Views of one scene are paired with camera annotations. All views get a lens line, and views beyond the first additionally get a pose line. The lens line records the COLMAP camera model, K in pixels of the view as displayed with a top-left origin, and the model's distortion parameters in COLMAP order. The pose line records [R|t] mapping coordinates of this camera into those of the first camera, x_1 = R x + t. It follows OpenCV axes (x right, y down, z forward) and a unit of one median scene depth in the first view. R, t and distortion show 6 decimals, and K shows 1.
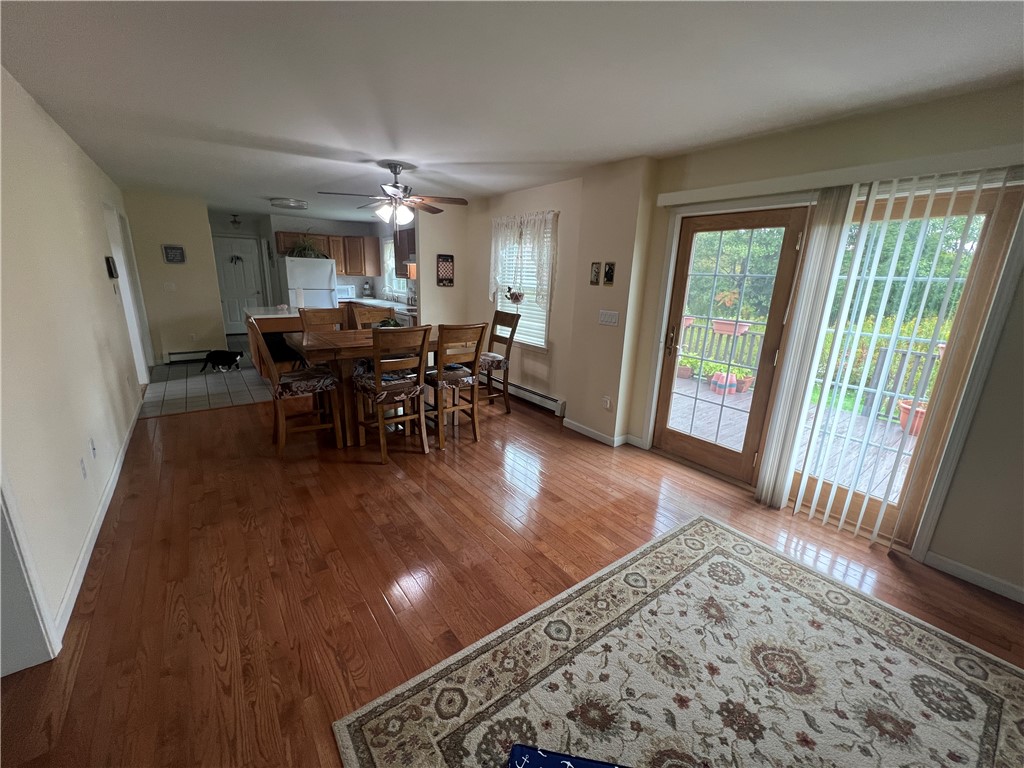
lens RADIAL K [[411.4, 0, 510.7], [0, 411.4, 381.7], [0, 0, 1]] dist [-0.008184, 0.000566]
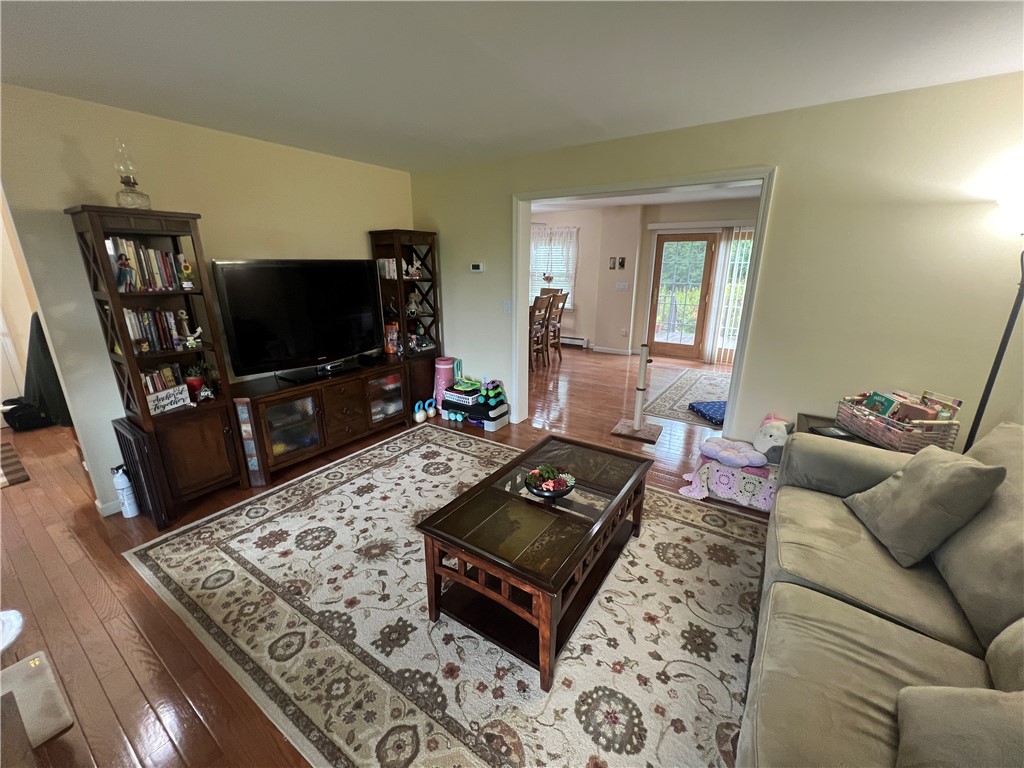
lens RADIAL K [[412.0, 0, 510.5], [0, 412.0, 384.2], [0, 0, 1]] dist [-0.003356, -0.000444]
pose [[0.946313, -0.110529, 0.303768, -0.854984], [0.101879, 0.993813, 0.044231, 0.150666], [-0.306777, -0.010909, 0.951719, -0.636543]]
